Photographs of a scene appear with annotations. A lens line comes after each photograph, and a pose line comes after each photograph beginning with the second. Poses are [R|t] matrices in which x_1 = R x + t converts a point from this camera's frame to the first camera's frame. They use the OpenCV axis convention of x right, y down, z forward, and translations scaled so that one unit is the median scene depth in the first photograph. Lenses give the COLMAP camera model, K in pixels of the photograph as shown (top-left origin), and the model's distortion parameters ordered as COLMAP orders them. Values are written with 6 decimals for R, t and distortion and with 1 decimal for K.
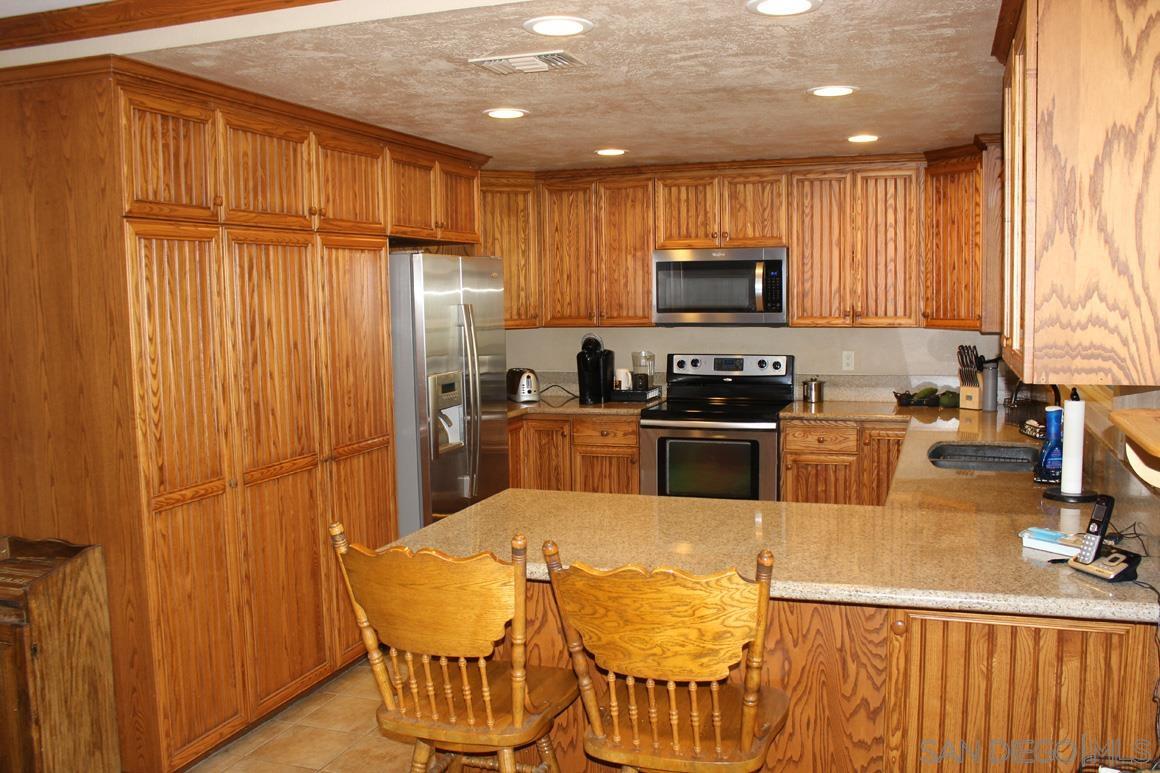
lens RADIAL K [[1056.2, 0, 578.6], [0, 1056.2, 384.9], [0, 0, 1]] dist [-0.008122, 0.000000]
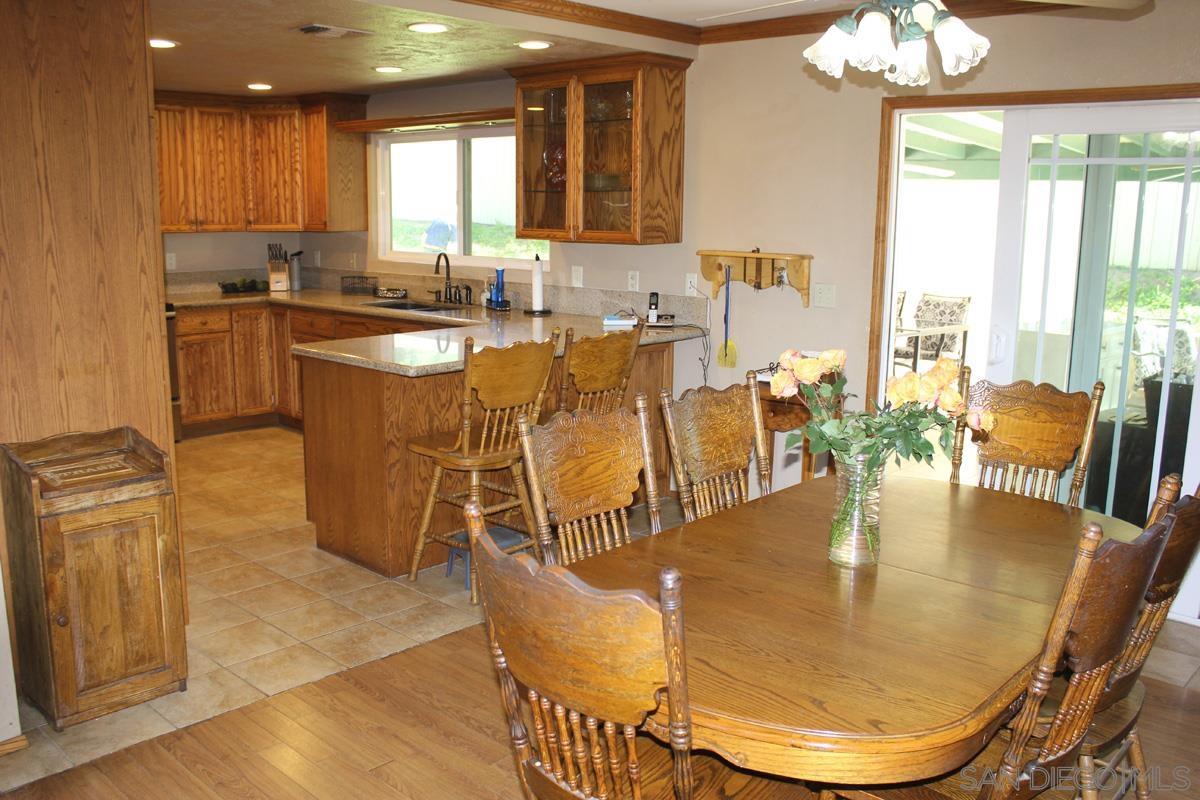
lens RADIAL K [[1019.0, 0, 599.2], [0, 1019.0, 400.3], [0, 0, 1]] dist [-0.053470, 0.020975]
pose [[0.399976, -0.151619, 0.903898, -1.174971], [0.067187, 0.988419, 0.136066, 0.020166], [-0.914060, 0.006307, 0.405531, 0.147640]]
